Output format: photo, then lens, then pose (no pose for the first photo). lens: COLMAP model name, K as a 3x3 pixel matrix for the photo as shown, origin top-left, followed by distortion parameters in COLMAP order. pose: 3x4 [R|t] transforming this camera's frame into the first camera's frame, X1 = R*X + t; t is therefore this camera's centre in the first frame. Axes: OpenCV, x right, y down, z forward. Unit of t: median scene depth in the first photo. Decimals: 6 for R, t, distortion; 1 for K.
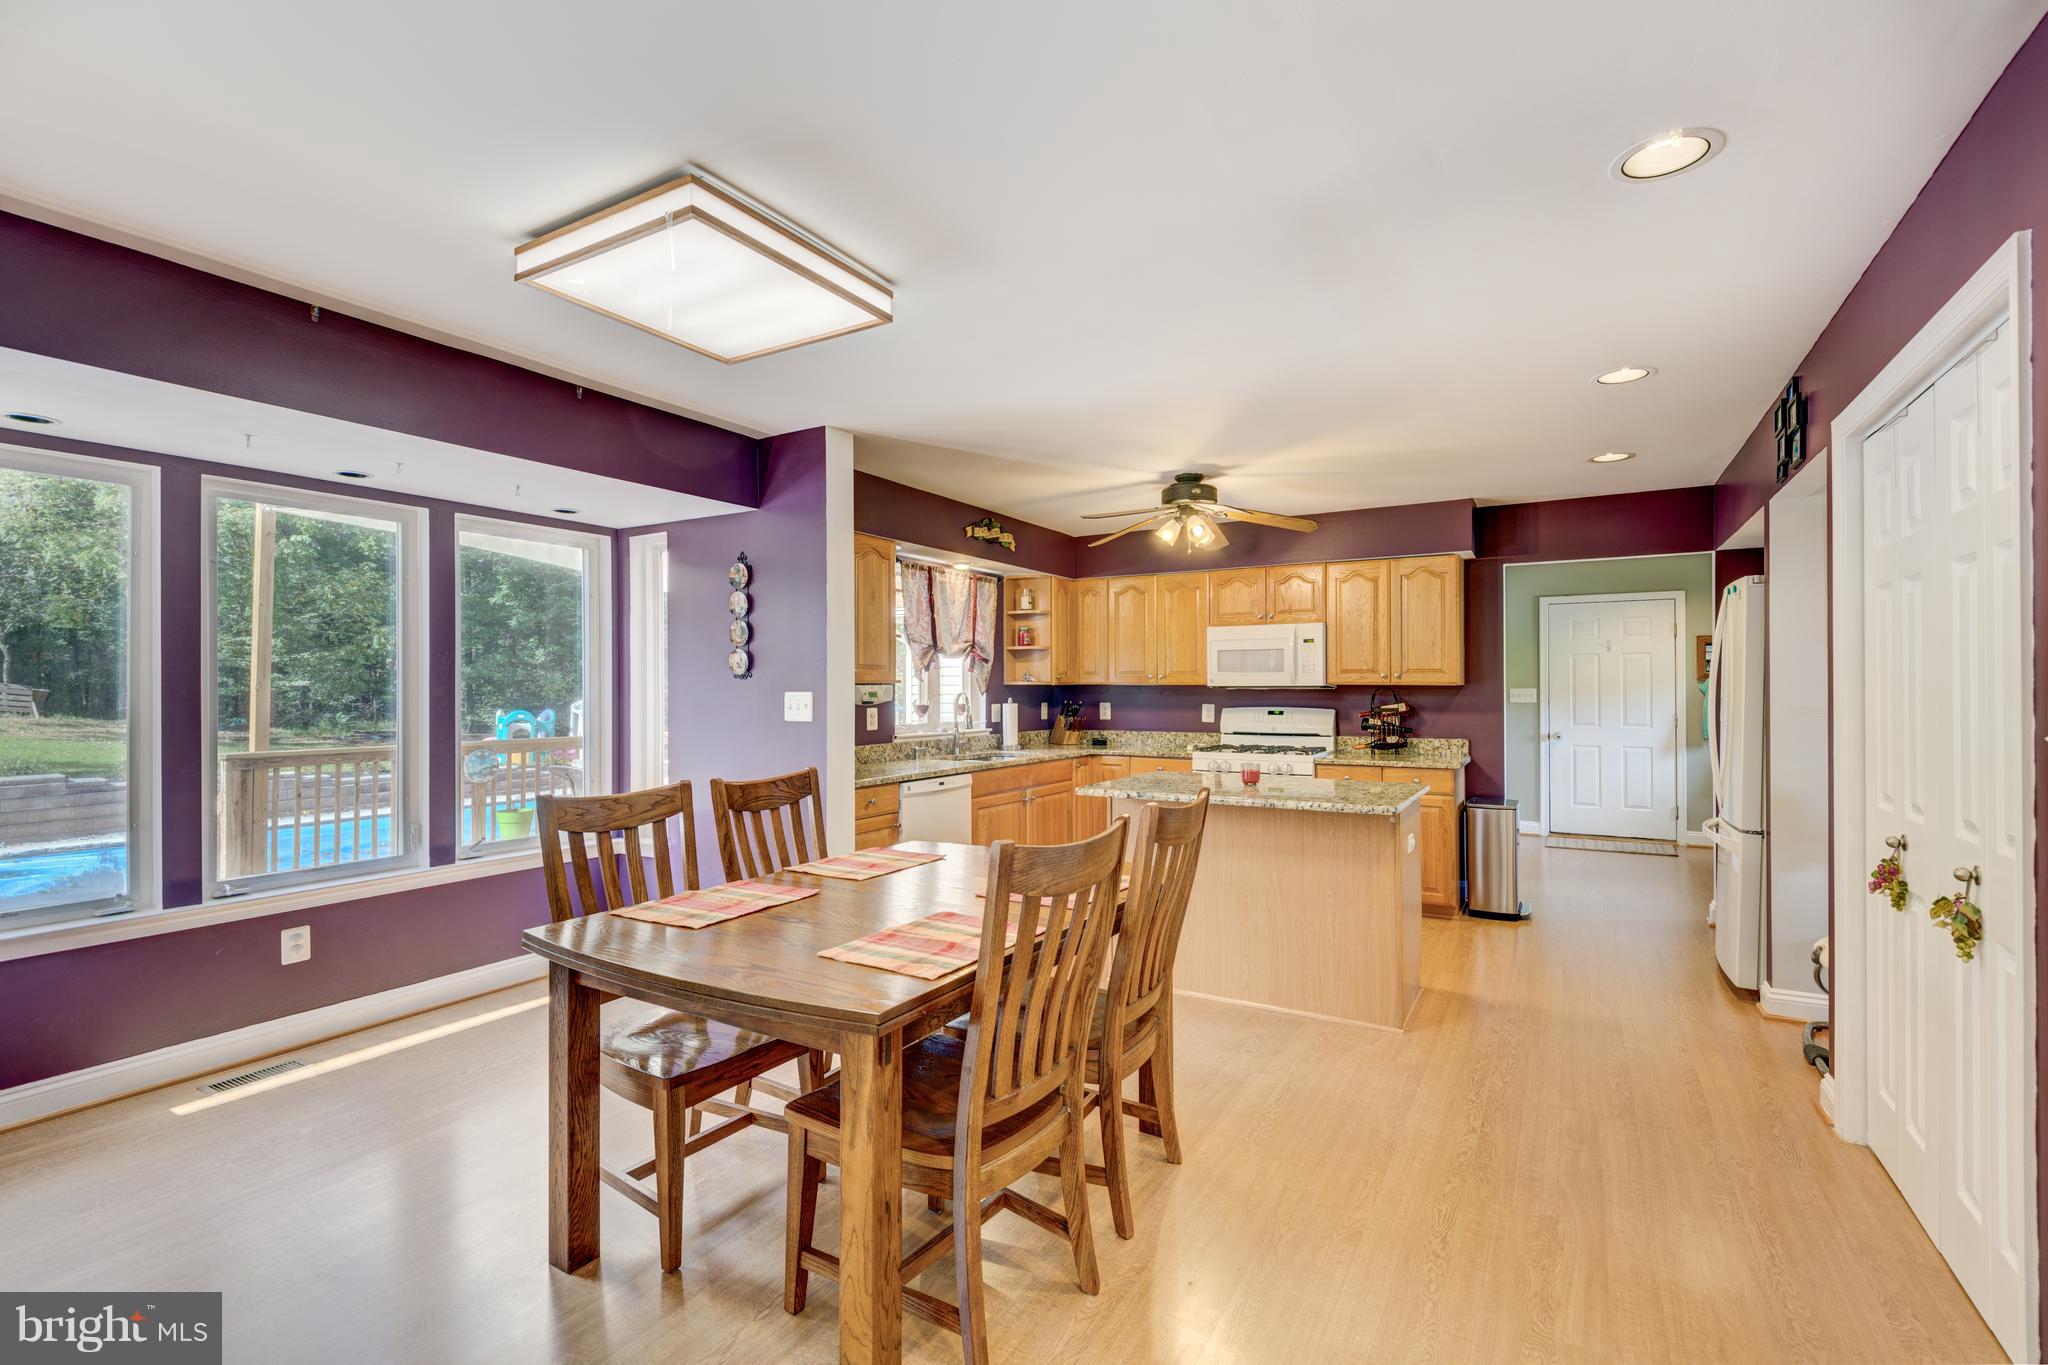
lens RADIAL K [[918.0, 0, 1022.1], [0, 918.0, 682.4], [0, 0, 1]] dist [0.037606, -0.028076]
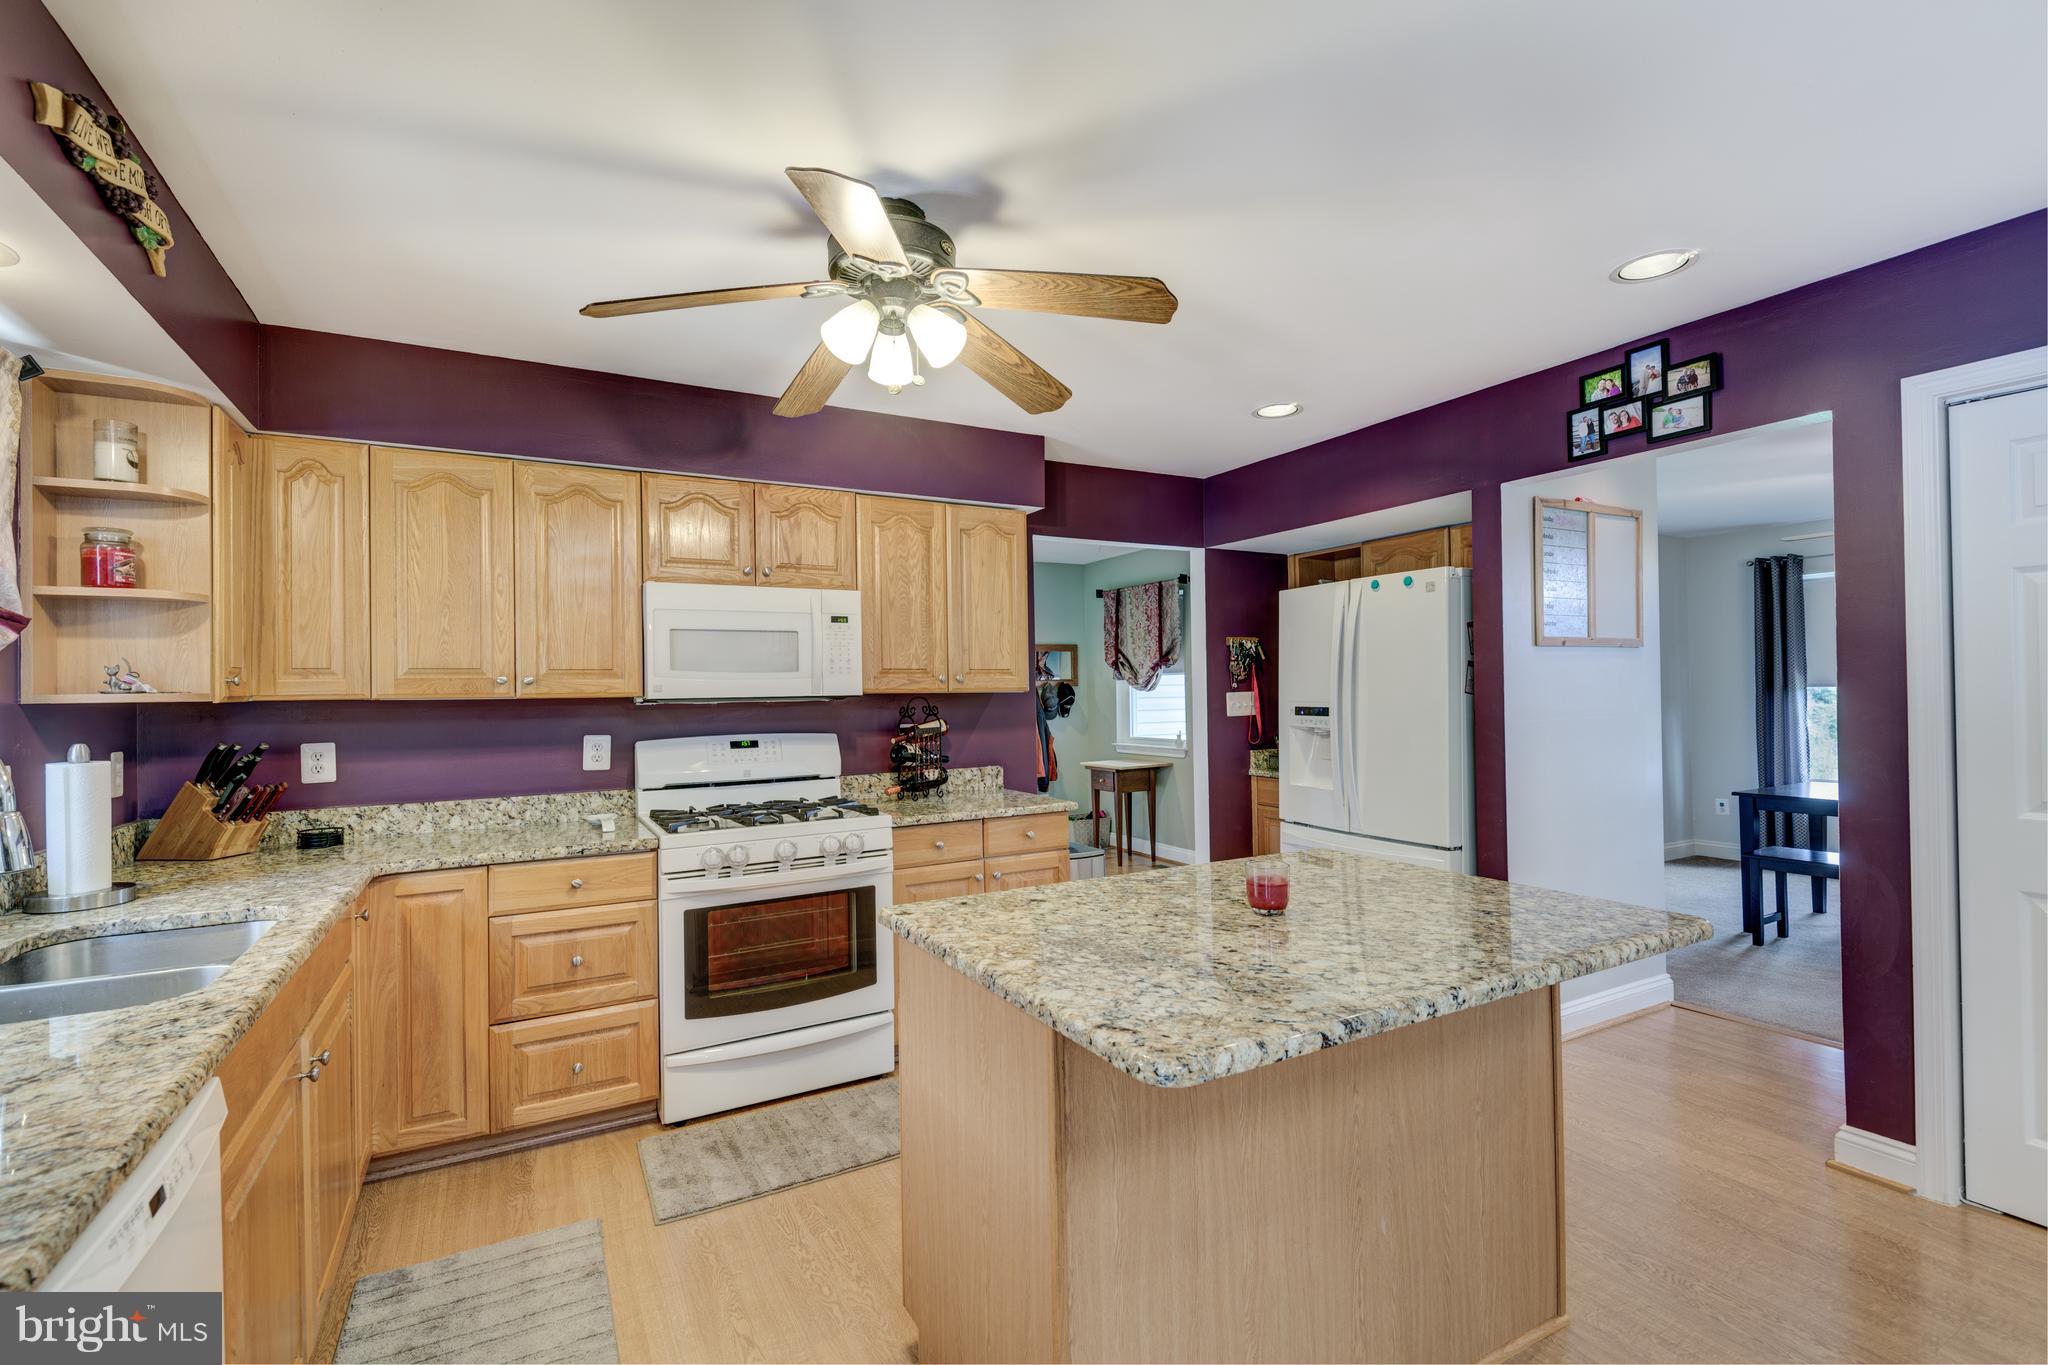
lens RADIAL K [[911.5, 0, 1023.0], [0, 911.5, 680.8], [0, 0, 1]] dist [0.029733, -0.020426]
pose [[0.504025, 0.004174, 0.863679, -0.136644], [0.010317, 0.999888, -0.010853, 0.001859], [-0.863627, 0.014381, 0.503925, 0.613061]]
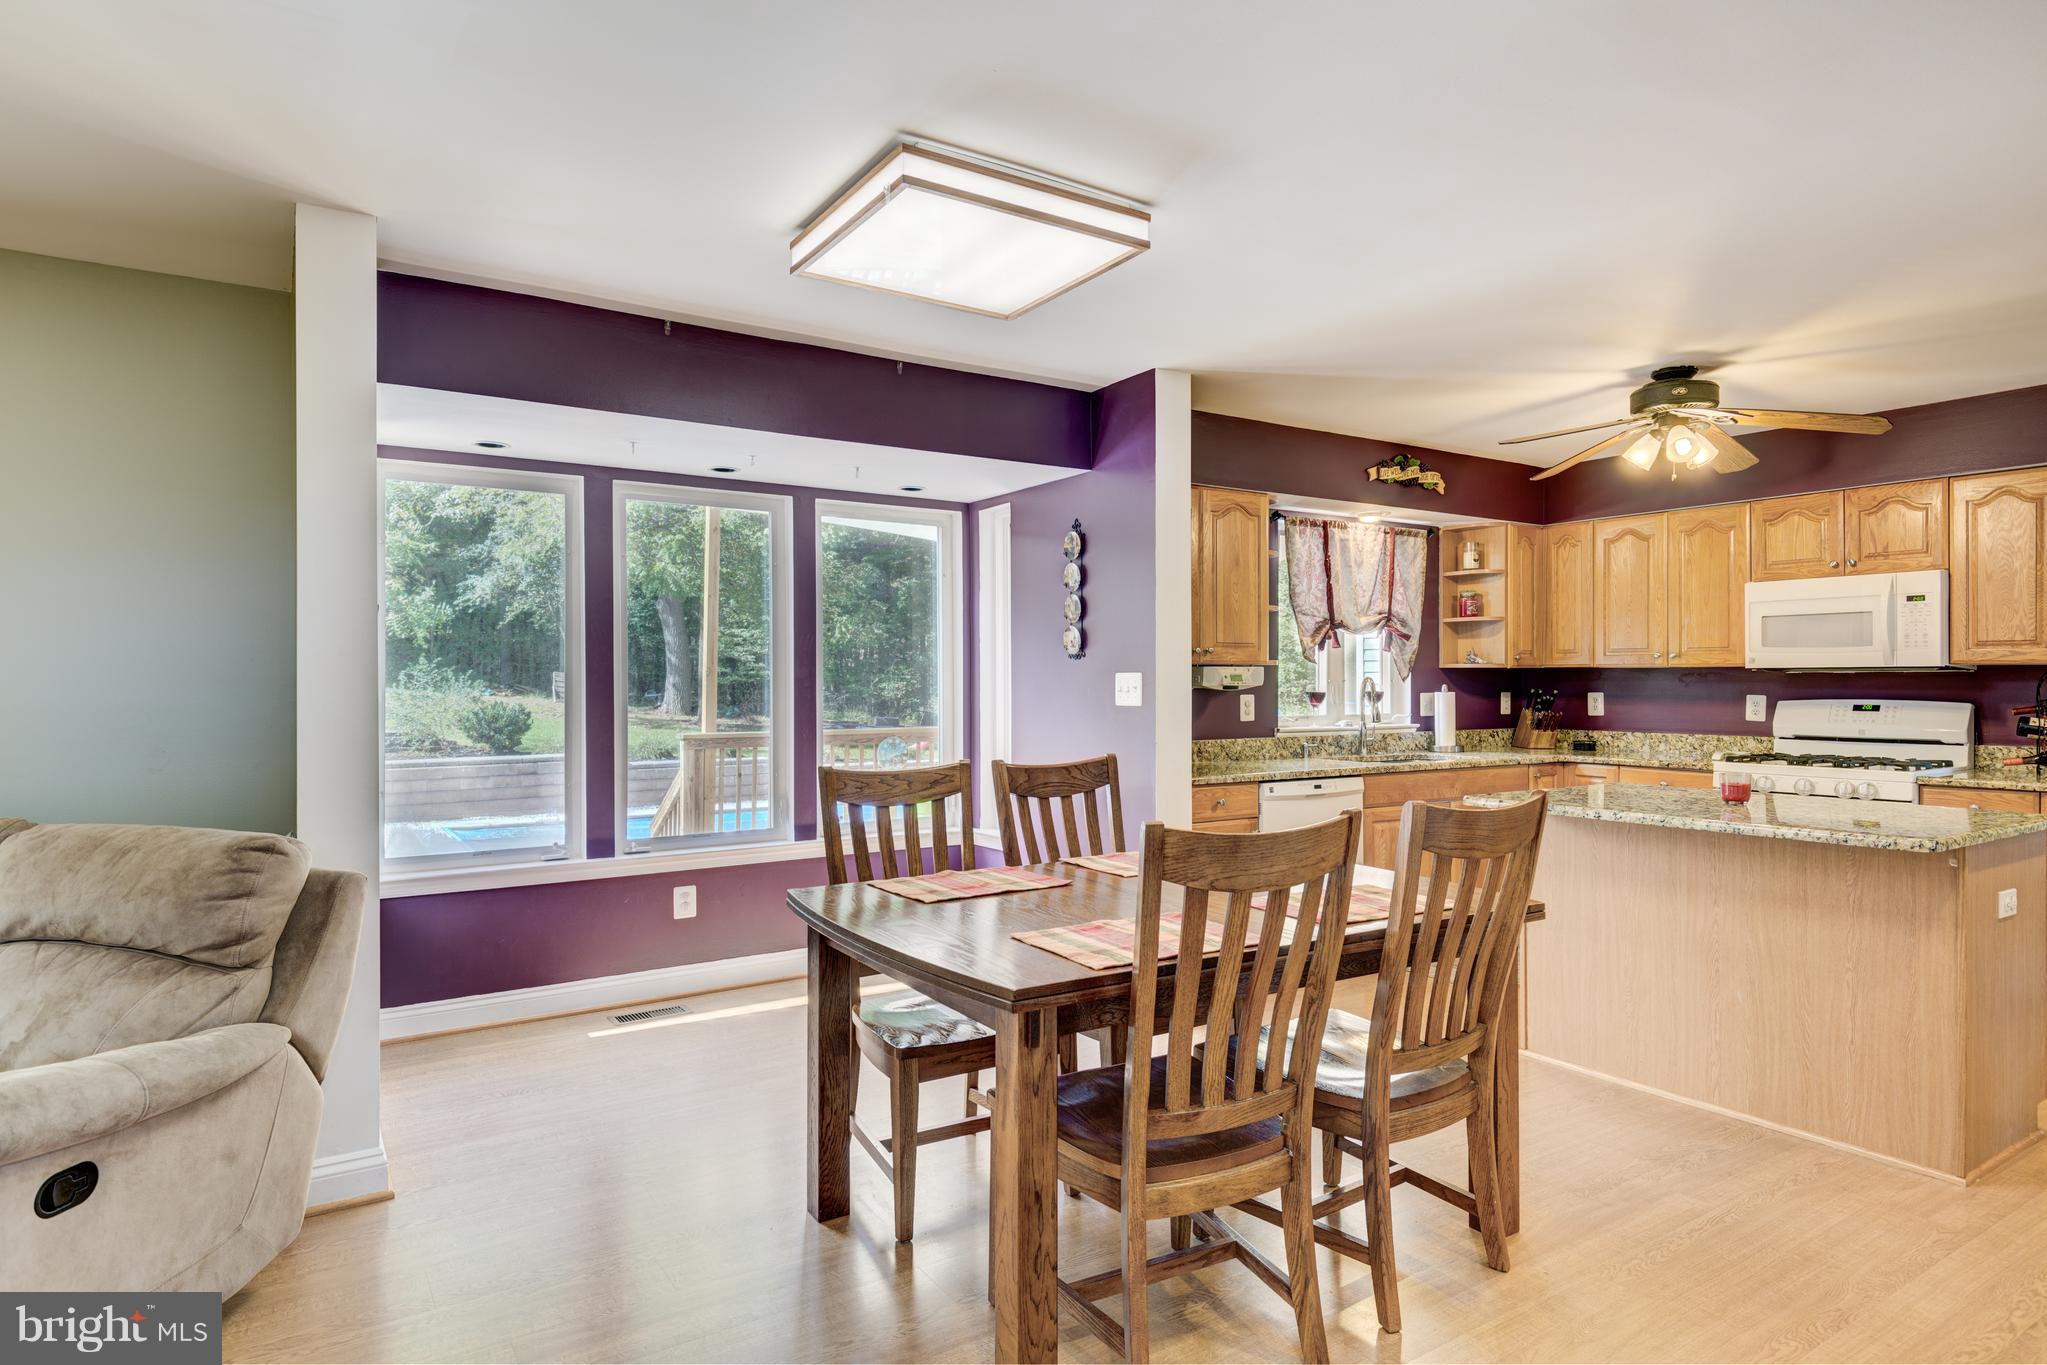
lens RADIAL K [[1131.4, 0, 1024.4], [0, 1131.4, 680.8], [0, 0, 1]] dist [0.050029, -0.050309]
pose [[0.896505, 0.001267, -0.443032, 0.103957], [0.001752, 0.999978, 0.006405, 0.007664], [0.443030, -0.006518, 0.896483, -0.015725]]
